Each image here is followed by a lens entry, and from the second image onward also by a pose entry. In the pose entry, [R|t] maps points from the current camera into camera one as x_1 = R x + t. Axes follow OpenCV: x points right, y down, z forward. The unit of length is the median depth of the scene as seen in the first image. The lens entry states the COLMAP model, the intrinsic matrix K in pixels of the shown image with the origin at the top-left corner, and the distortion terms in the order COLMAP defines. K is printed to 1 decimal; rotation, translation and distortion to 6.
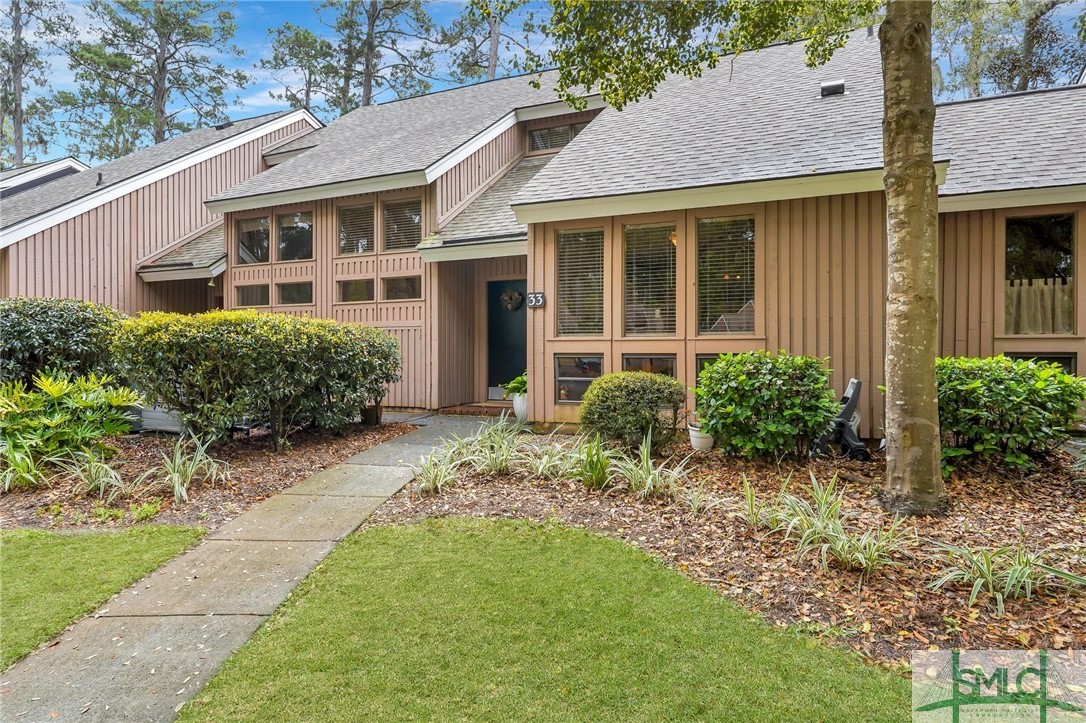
lens RADIAL K [[638.3, 0, 547.6], [0, 638.3, 363.5], [0, 0, 1]] dist [-0.001160, -0.000118]
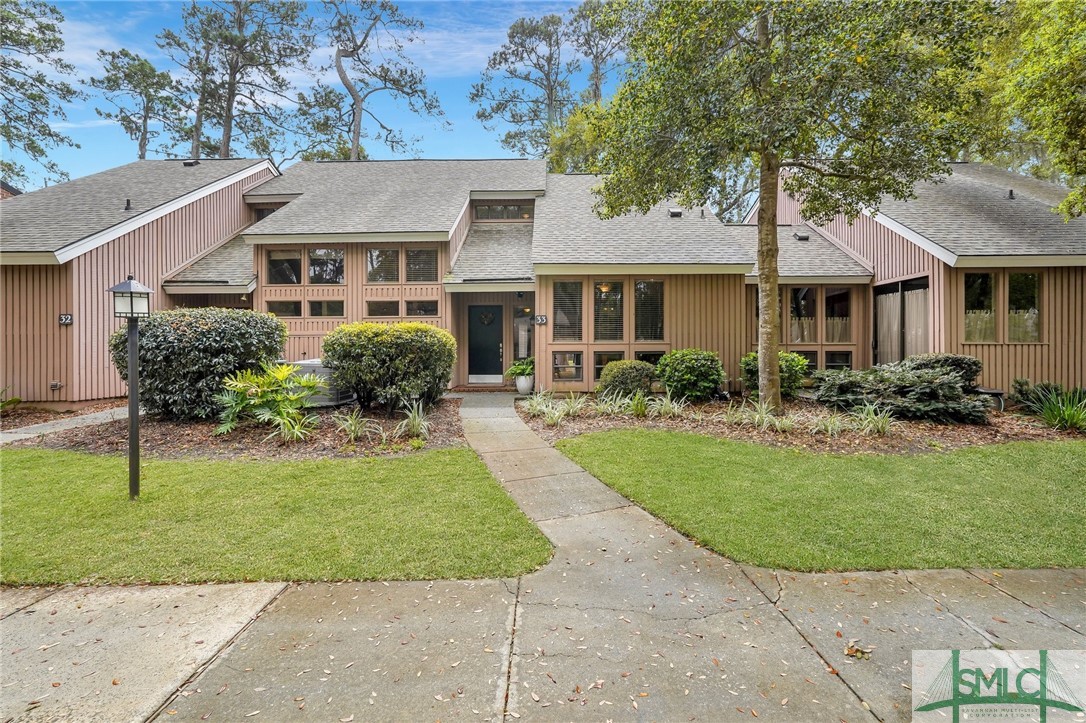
lens RADIAL K [[492.0, 0, 540.8], [0, 492.0, 362.3], [0, 0, 1]] dist [-0.010683, 0.007437]
pose [[0.916884, -0.006791, 0.399097, -0.437902], [0.009440, 0.999945, -0.004674, 0.015275], [-0.399043, 0.008053, 0.916897, -0.157001]]
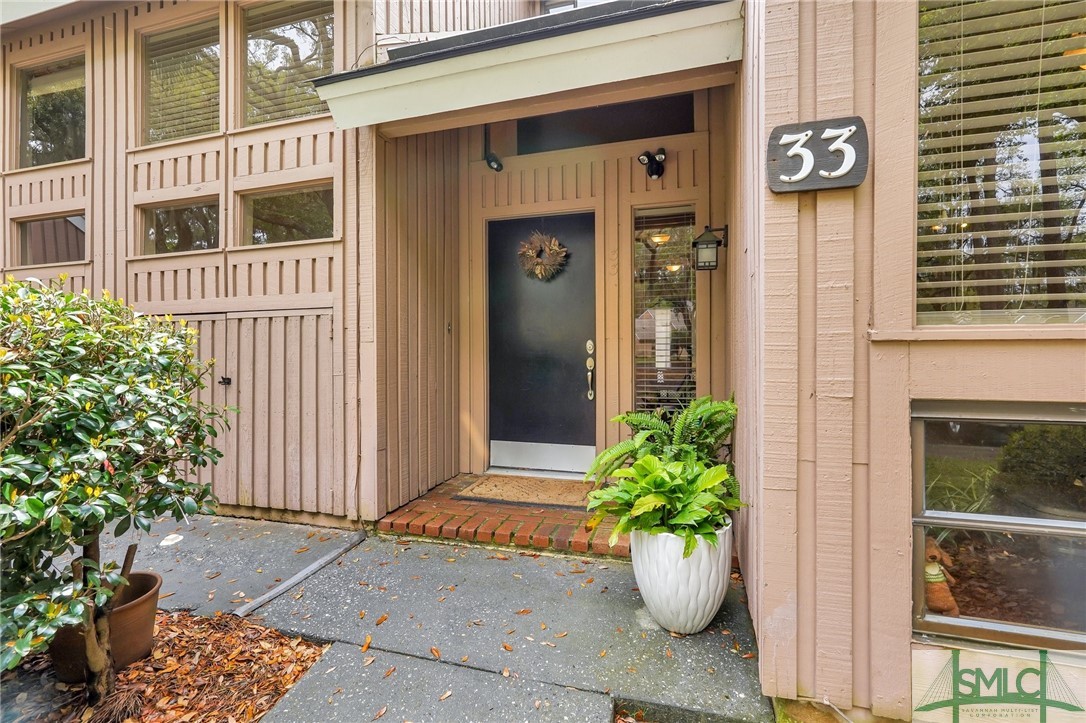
lens RADIAL K [[492.0, 0, 541.6], [0, 492.0, 355.8], [0, 0, 1]] dist [-0.010683, 0.007437]
pose [[0.992542, -0.005566, 0.121778, -0.107757], [0.007084, 0.999902, -0.012039, -0.024285], [-0.121700, 0.012811, 0.992484, 0.684570]]
